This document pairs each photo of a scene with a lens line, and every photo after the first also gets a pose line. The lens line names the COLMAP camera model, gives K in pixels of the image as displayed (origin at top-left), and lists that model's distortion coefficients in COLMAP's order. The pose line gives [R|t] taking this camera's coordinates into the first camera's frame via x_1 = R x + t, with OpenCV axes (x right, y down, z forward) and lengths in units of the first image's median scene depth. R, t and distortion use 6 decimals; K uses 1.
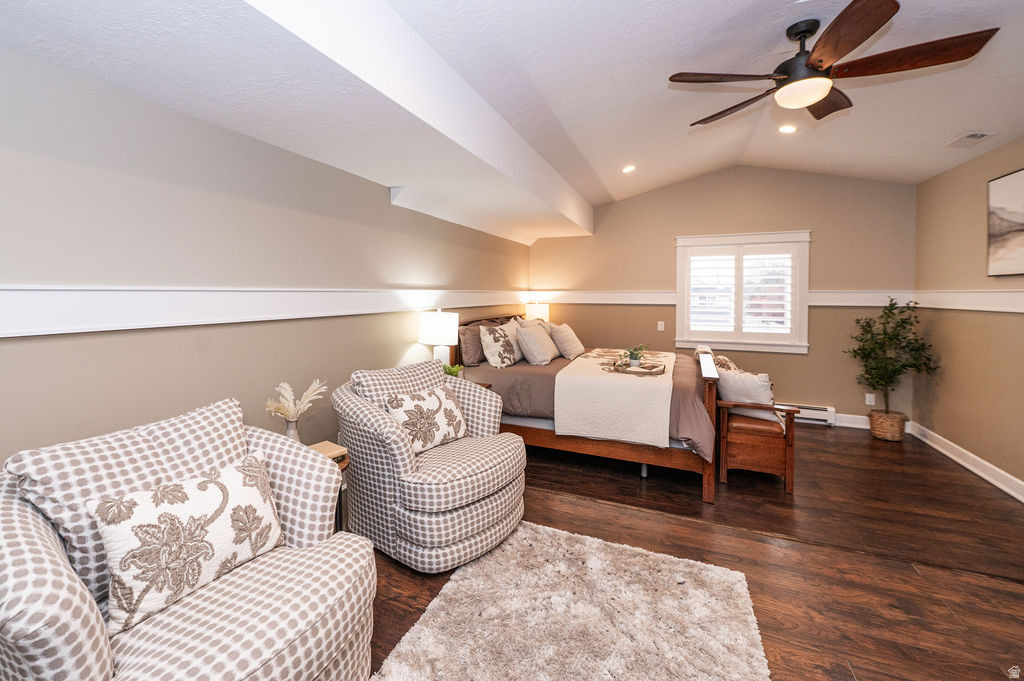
lens RADIAL K [[452.1, 0, 470.9], [0, 452.1, 302.3], [0, 0, 1]] dist [-0.001738, -0.000279]
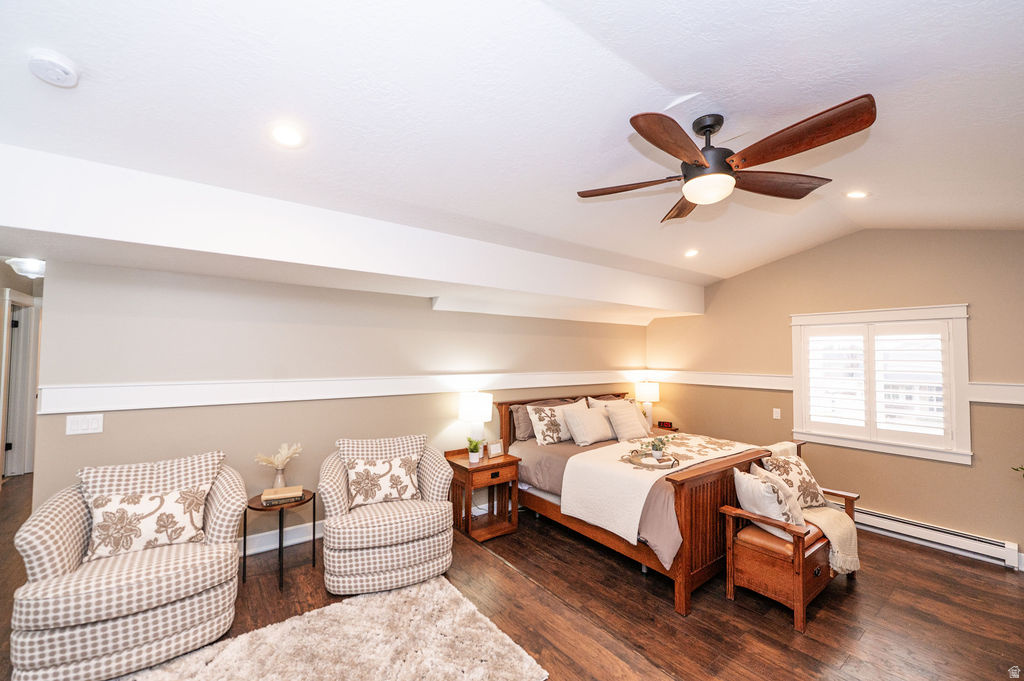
lens RADIAL K [[415.2, 0, 512.3], [0, 415.2, 341.2], [0, 0, 1]] dist [-0.004544, -0.000384]
pose [[0.894090, -0.009589, -0.447784, 0.547795], [-0.016997, 0.998324, -0.055317, -0.062986], [0.447564, 0.057069, 0.892429, 0.036353]]
